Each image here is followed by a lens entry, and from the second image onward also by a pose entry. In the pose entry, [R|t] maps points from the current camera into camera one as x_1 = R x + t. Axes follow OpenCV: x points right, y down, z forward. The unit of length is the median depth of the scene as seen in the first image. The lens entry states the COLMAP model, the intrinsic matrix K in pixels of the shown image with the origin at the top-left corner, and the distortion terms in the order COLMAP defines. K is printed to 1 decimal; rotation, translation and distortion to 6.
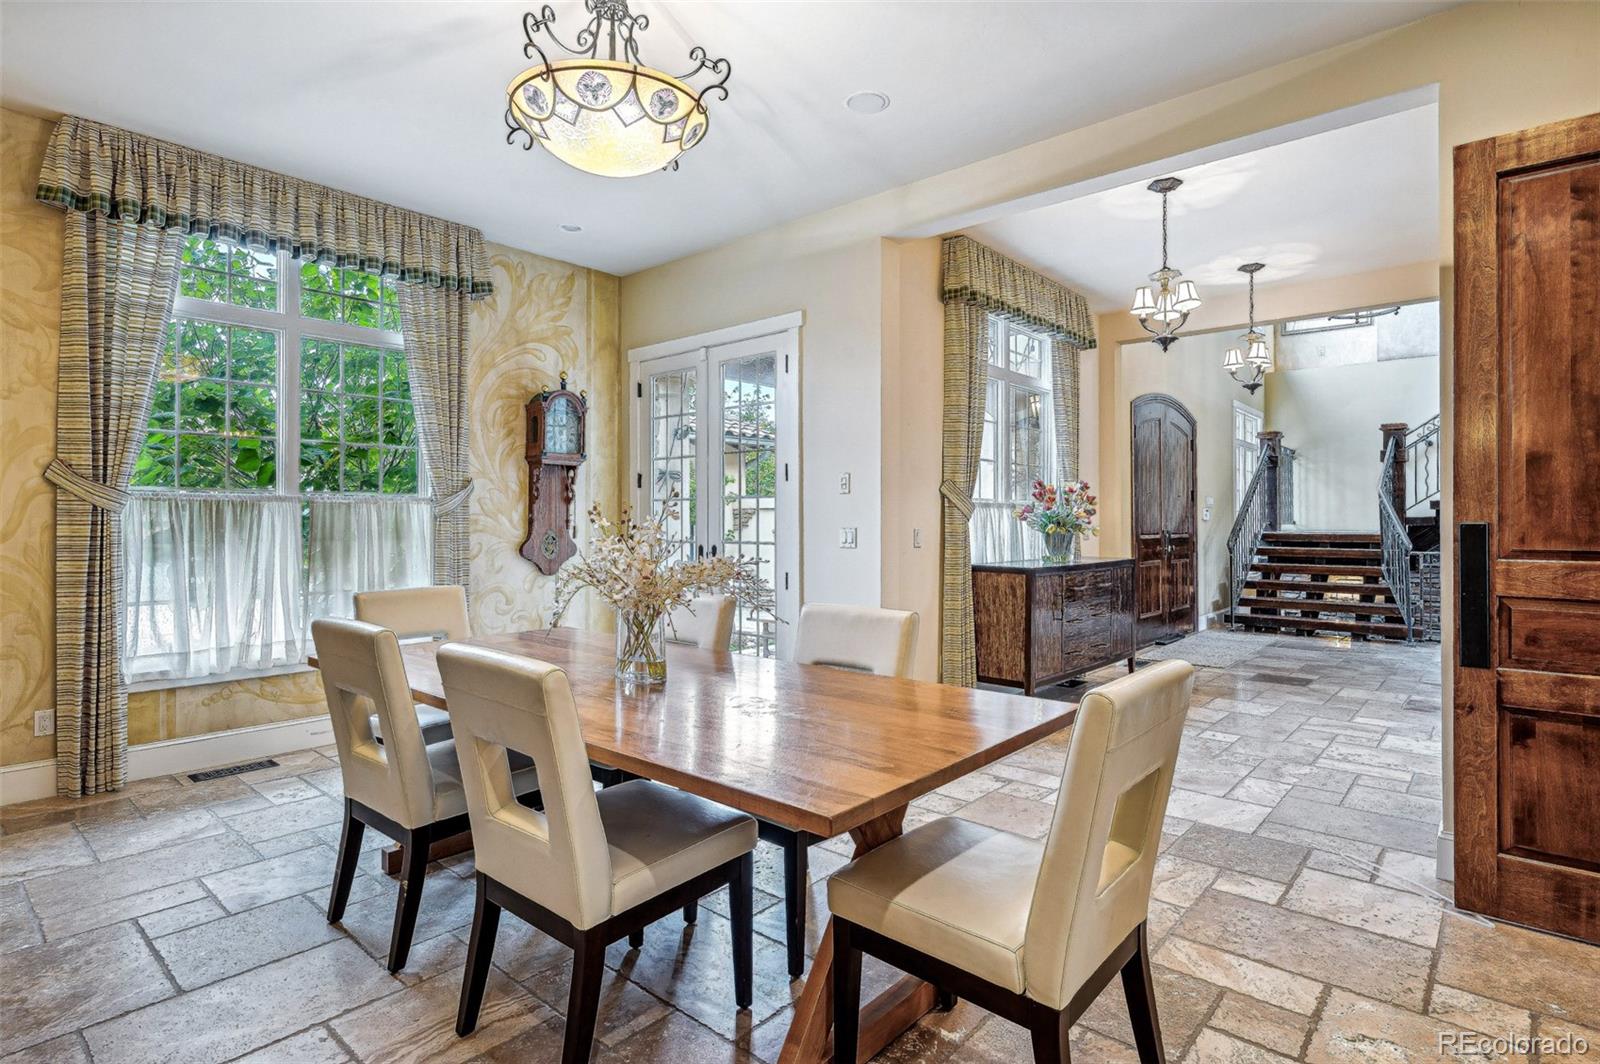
lens RADIAL K [[812.2, 0, 800.5], [0, 812.2, 520.1], [0, 0, 1]] dist [-0.005013, -0.001565]
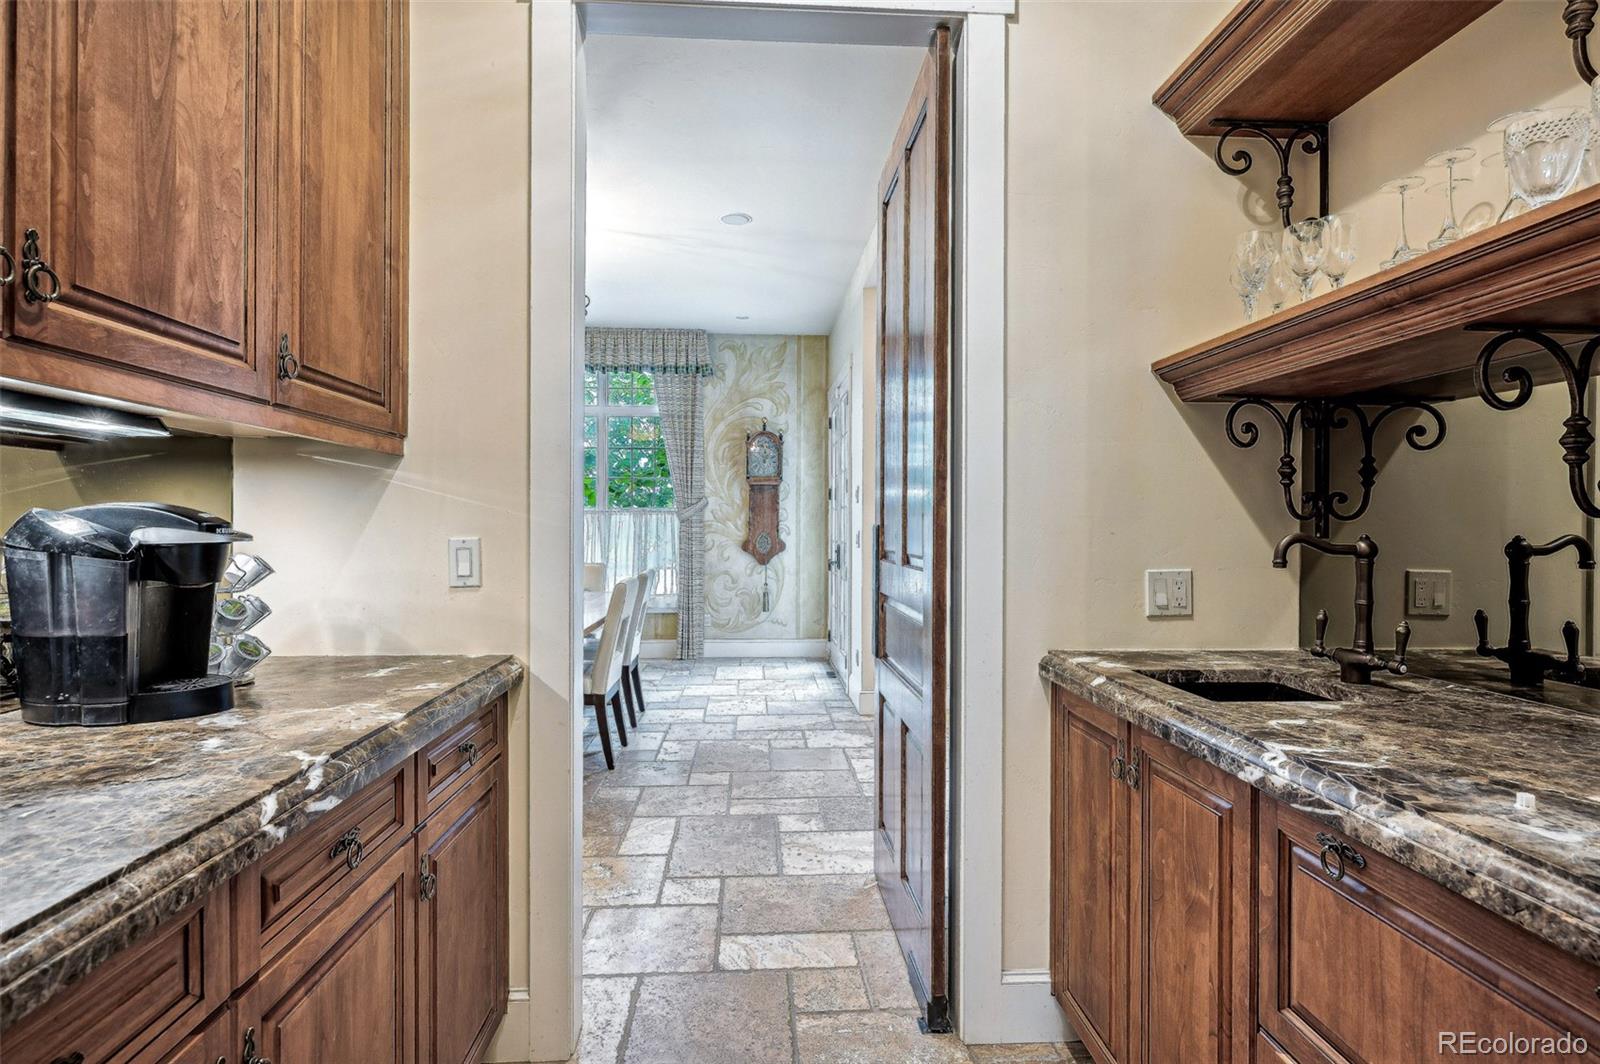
lens RADIAL K [[812.2, 0, 804.5], [0, 812.2, 530.6], [0, 0, 1]] dist [-0.005013, -0.001565]
pose [[0.710476, 0.007217, -0.703684, 0.755442], [-0.003260, 0.999970, 0.006964, -0.000104], [0.703714, -0.002654, 0.710479, 0.068317]]
